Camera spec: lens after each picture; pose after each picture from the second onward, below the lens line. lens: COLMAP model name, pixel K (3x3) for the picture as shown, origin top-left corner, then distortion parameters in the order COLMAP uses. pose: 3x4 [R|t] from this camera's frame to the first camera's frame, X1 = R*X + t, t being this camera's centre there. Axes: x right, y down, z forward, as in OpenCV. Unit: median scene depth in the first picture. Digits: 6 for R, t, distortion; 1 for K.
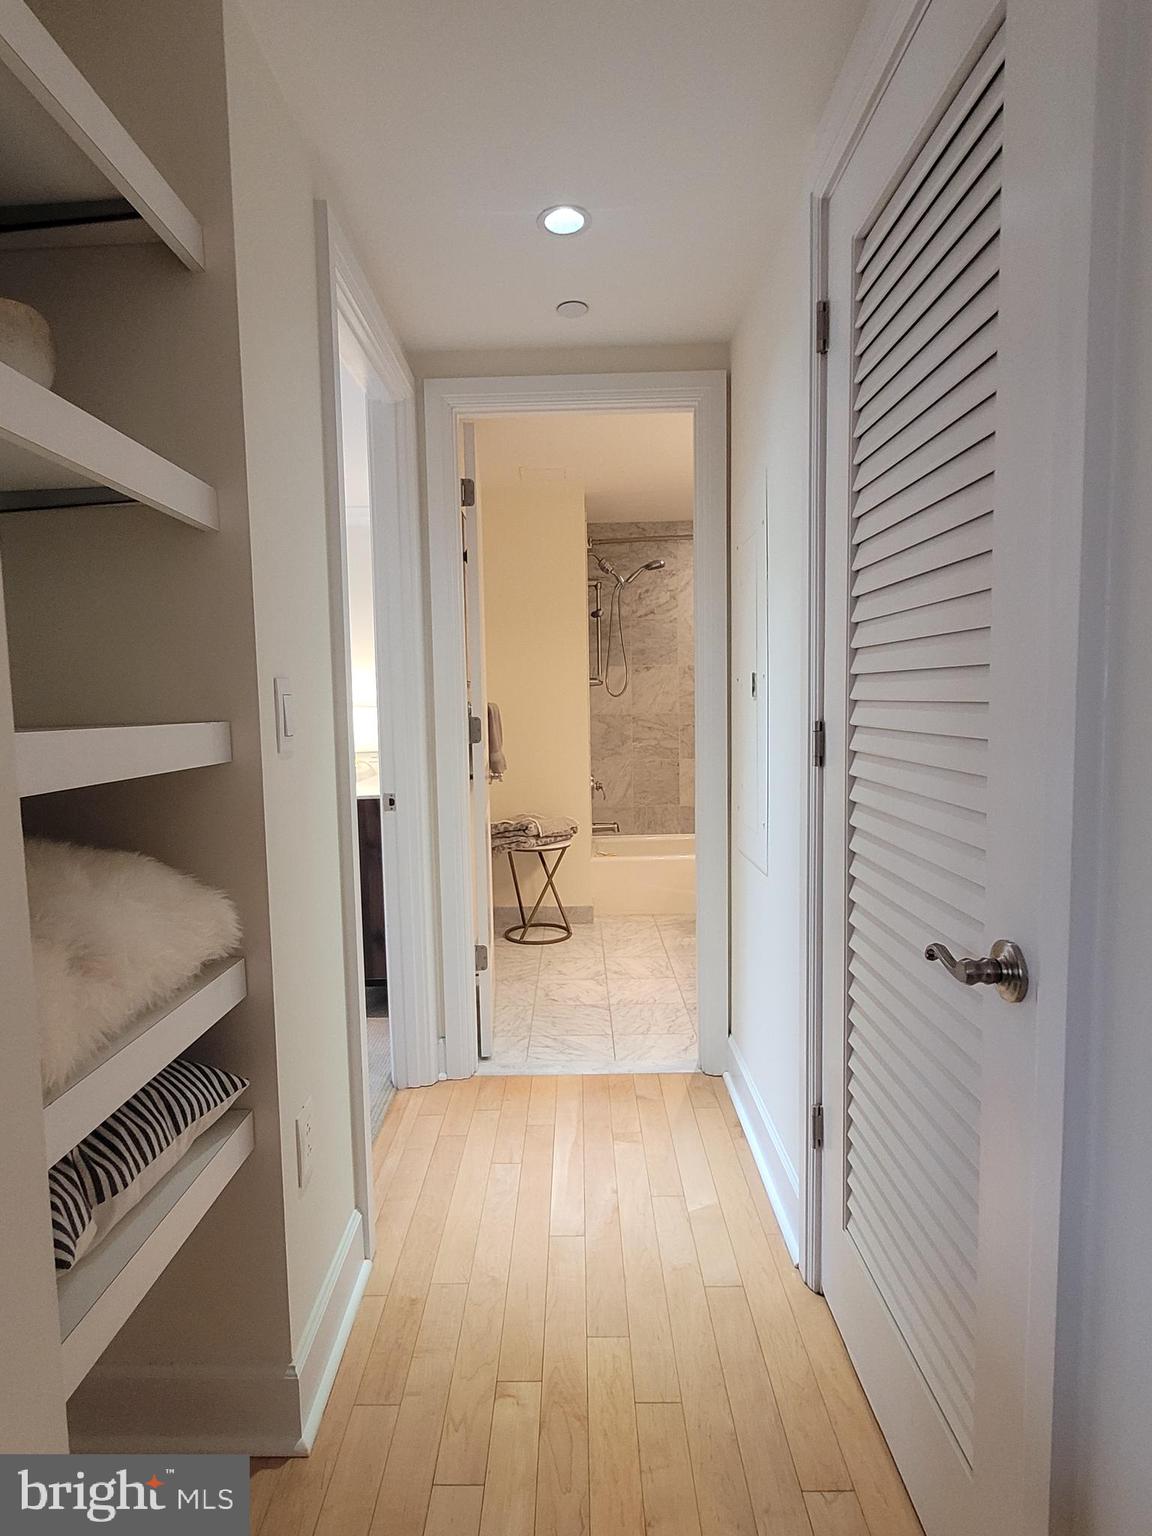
lens RADIAL K [[818.4, 0, 575.3], [0, 818.4, 764.3], [0, 0, 1]] dist [0.003583, -0.001696]
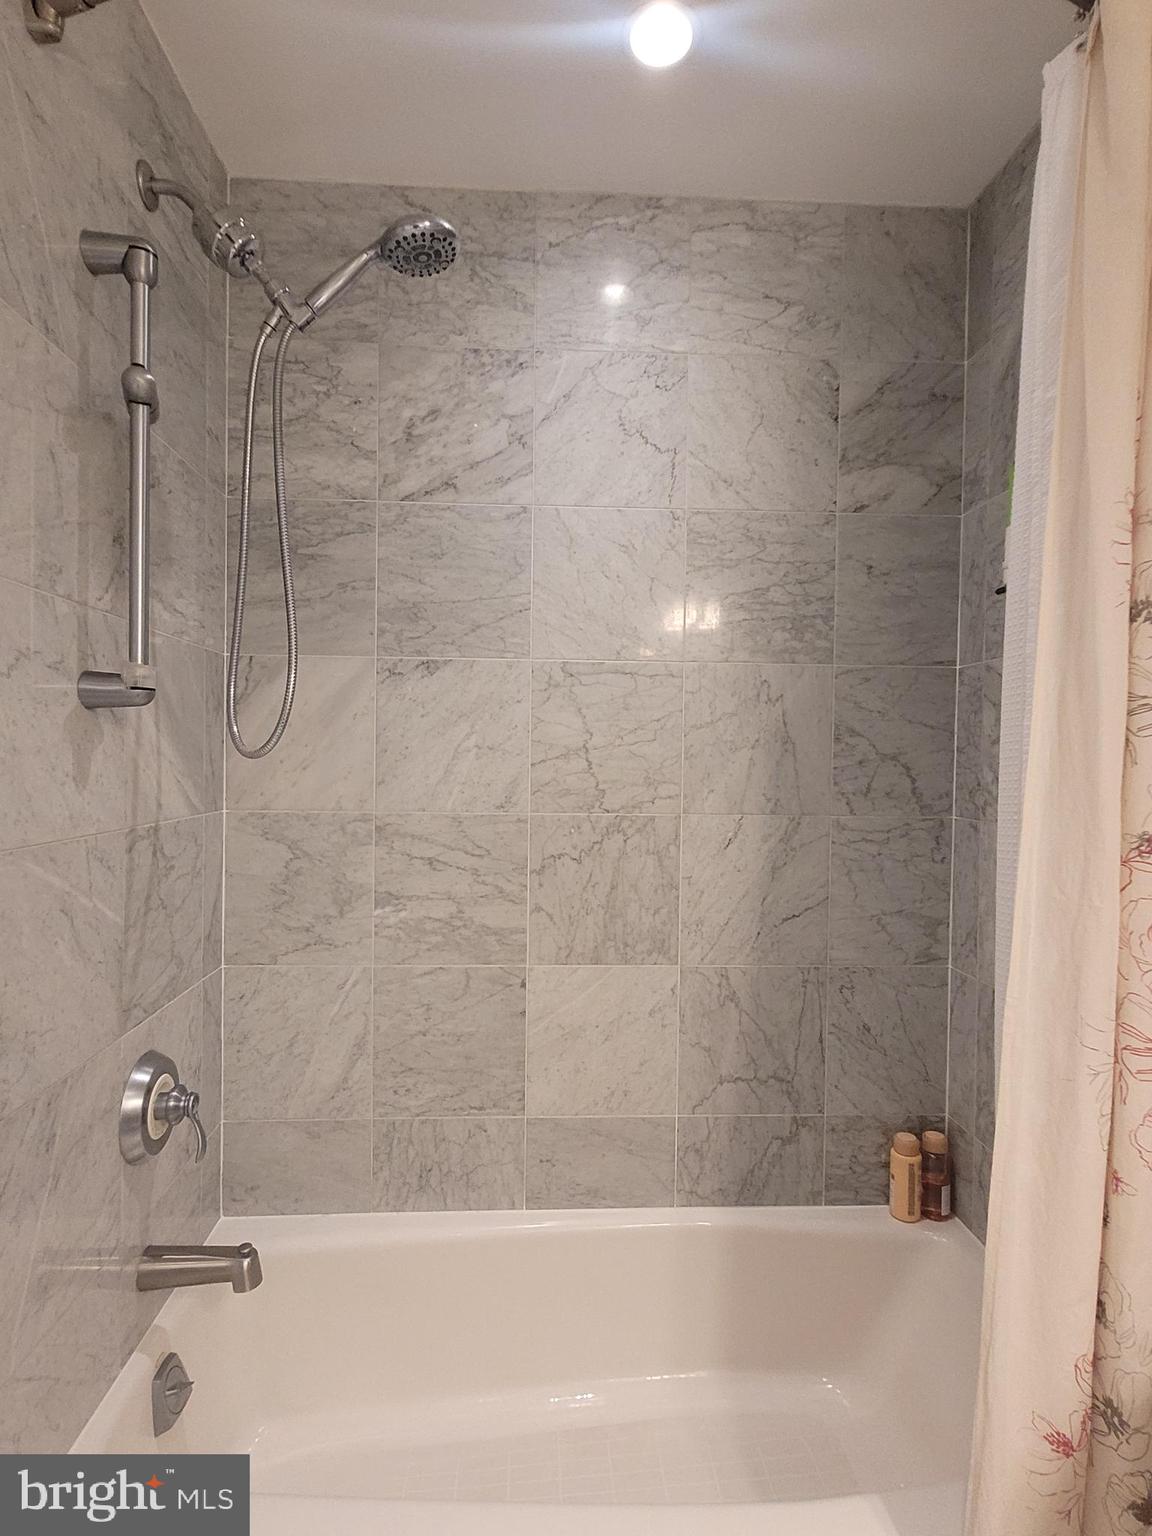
lens RADIAL K [[818.4, 0, 565.5], [0, 818.4, 768.5], [0, 0, 1]] dist [0.003583, -0.001696]
pose [[0.998463, 0.032666, 0.044773, 0.152440], [-0.030062, 0.997885, -0.057642, -0.076195], [-0.046561, 0.056207, 0.997333, 0.838126]]
